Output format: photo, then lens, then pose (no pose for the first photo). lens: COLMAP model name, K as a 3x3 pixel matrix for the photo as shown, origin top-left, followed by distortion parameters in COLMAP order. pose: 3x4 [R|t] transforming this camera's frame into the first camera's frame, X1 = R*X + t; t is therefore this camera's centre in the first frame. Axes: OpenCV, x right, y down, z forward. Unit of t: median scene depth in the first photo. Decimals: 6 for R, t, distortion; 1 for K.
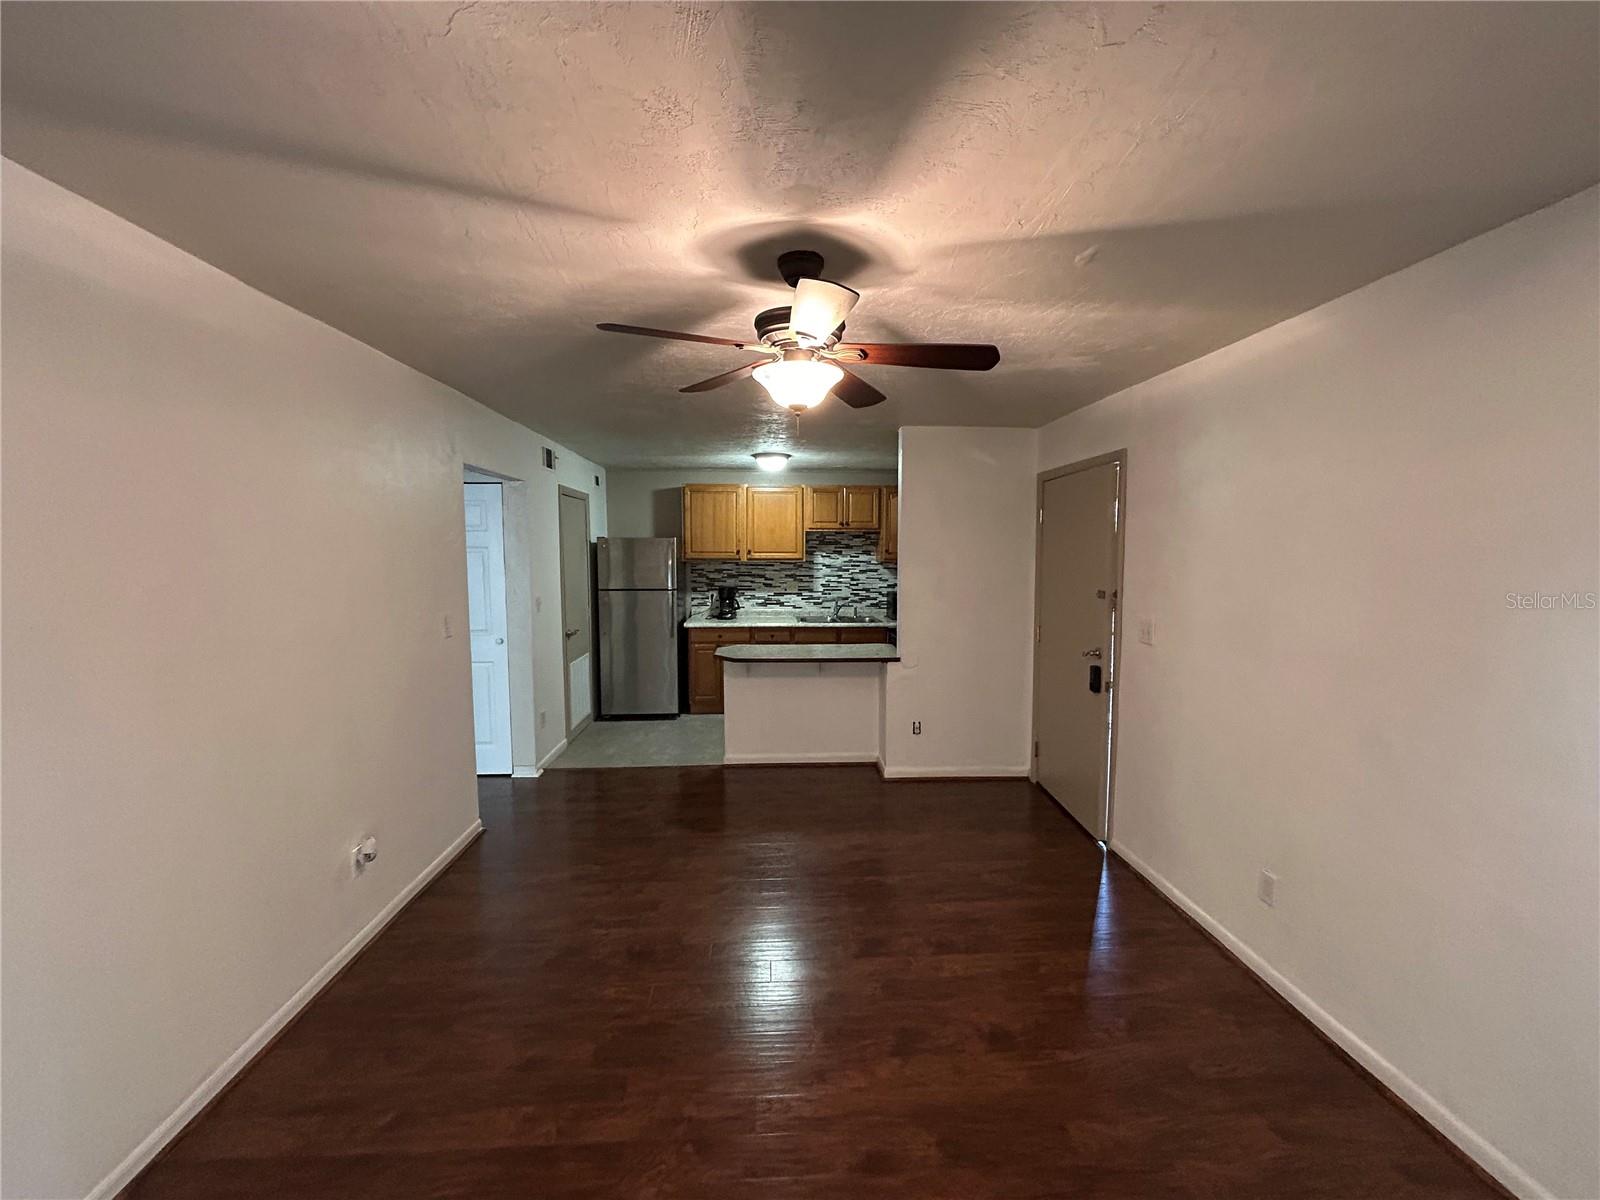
lens RADIAL K [[632.8, 0, 800.0], [0, 632.8, 600.0], [0, 0, 1]] dist [0.000491, 0.000075]
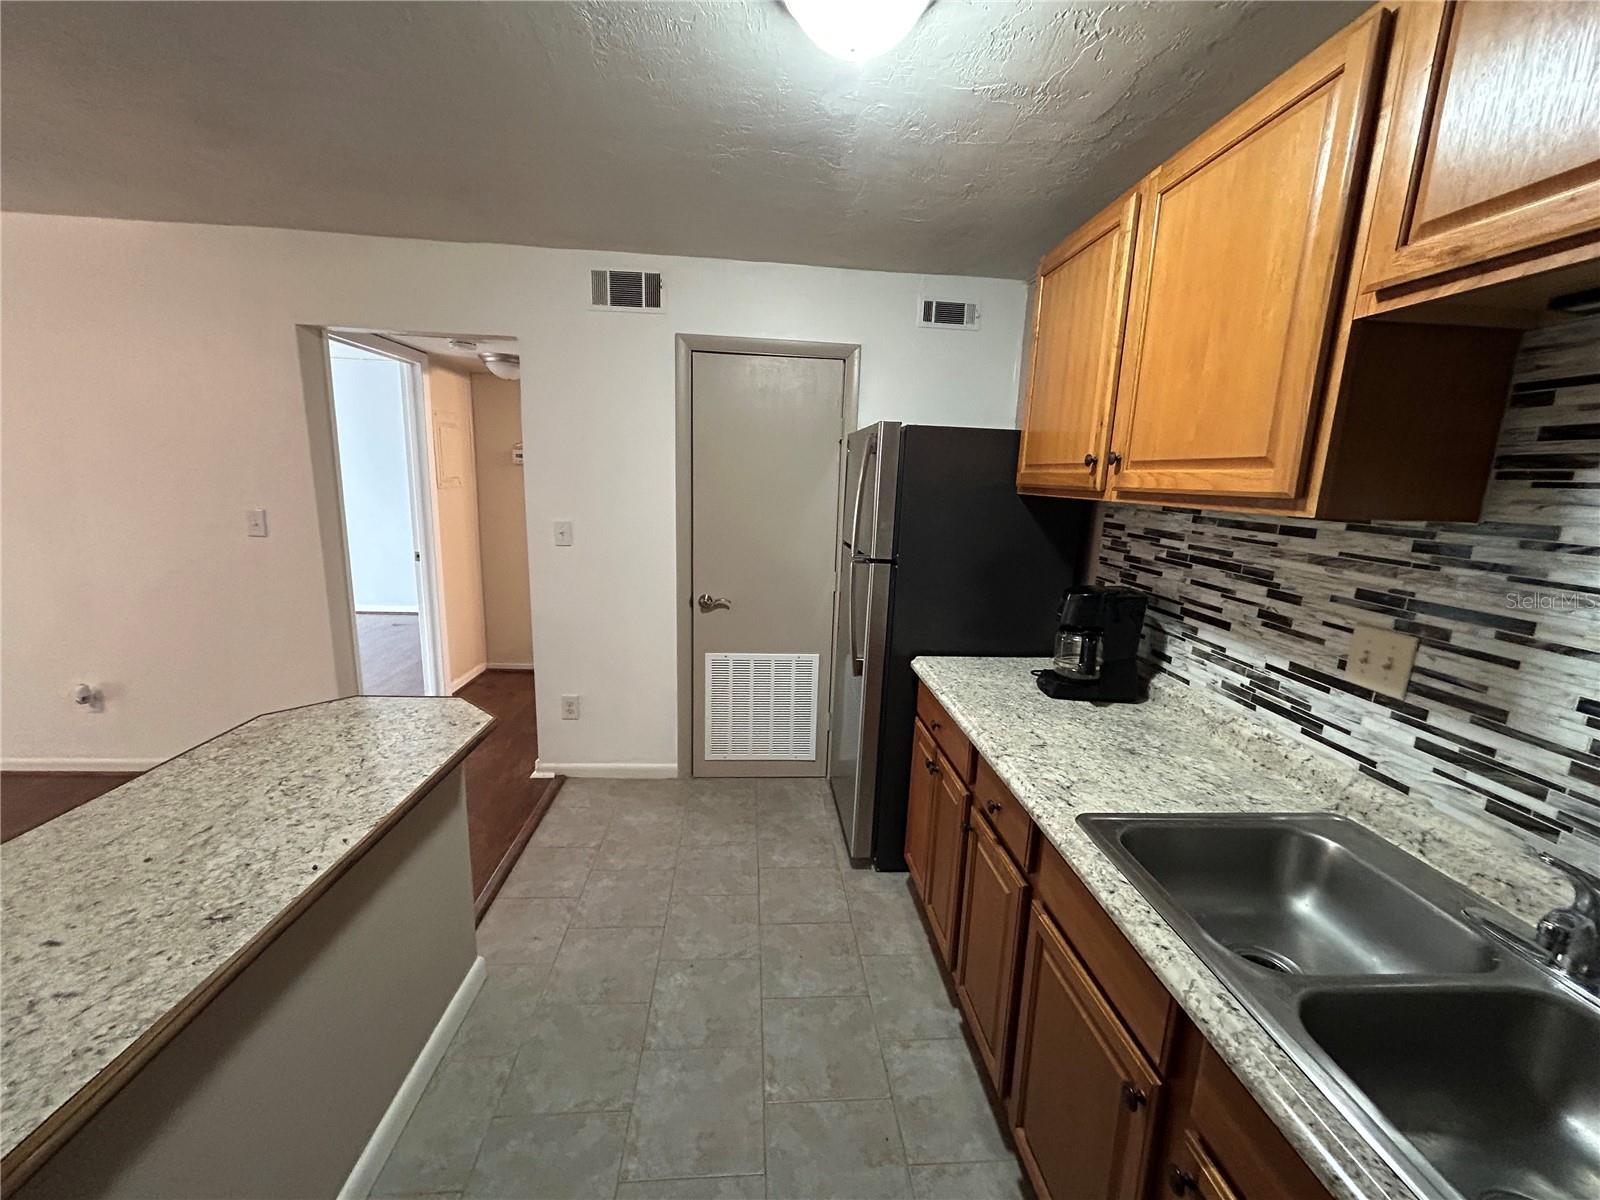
lens RADIAL K [[632.8, 0, 800.0], [0, 632.8, 600.0], [0, 0, 1]] dist [0.000491, 0.000075]
pose [[0.017300, 0.190666, -0.981503, 0.162420], [-0.114423, 0.975578, 0.187498, -0.053187], [0.993282, 0.109063, 0.038694, 0.826908]]
